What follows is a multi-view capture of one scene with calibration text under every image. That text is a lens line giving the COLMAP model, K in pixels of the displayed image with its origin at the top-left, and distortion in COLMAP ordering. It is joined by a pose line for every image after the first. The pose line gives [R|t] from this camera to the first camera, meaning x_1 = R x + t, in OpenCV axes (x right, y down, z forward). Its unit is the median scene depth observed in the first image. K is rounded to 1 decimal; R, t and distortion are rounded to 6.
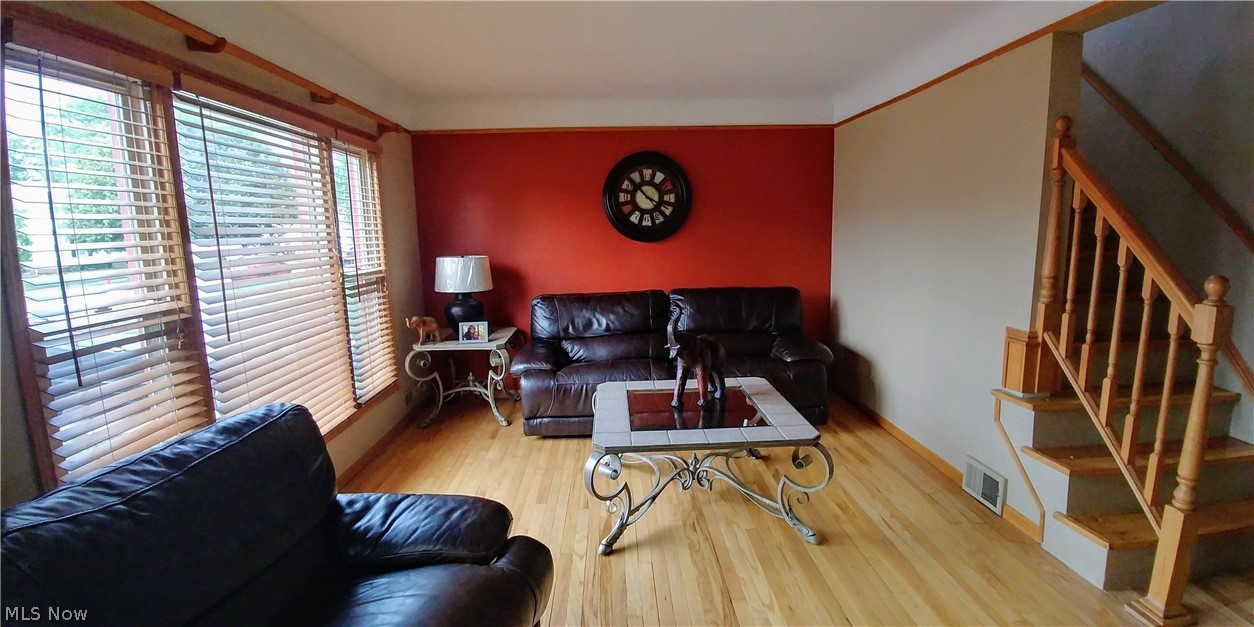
lens RADIAL K [[561.7, 0, 630.3], [0, 561.7, 316.8], [0, 0, 1]] dist [-0.027399, -0.000159]
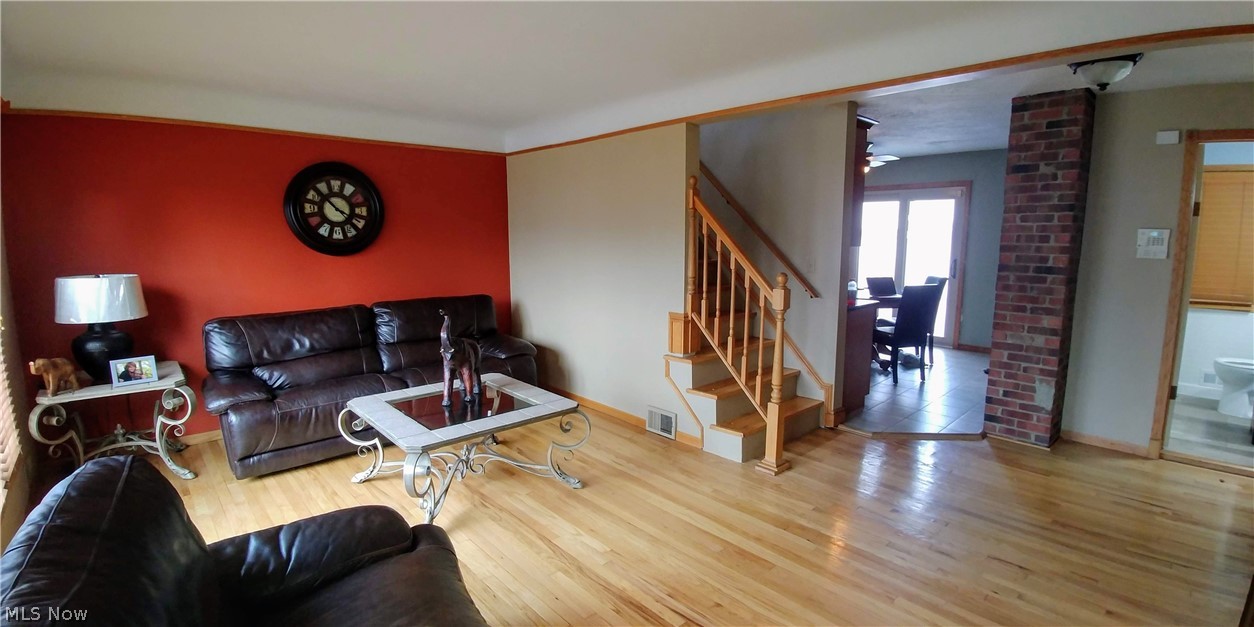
lens RADIAL K [[566.8, 0, 627.0], [0, 566.8, 313.5], [0, 0, 1]] dist [0.001135, 0.000003]
pose [[0.764343, -0.070749, 0.640917, -0.335059], [0.086223, 0.996250, 0.007147, 0.001945], [-0.639019, 0.049799, 0.767577, -0.085617]]
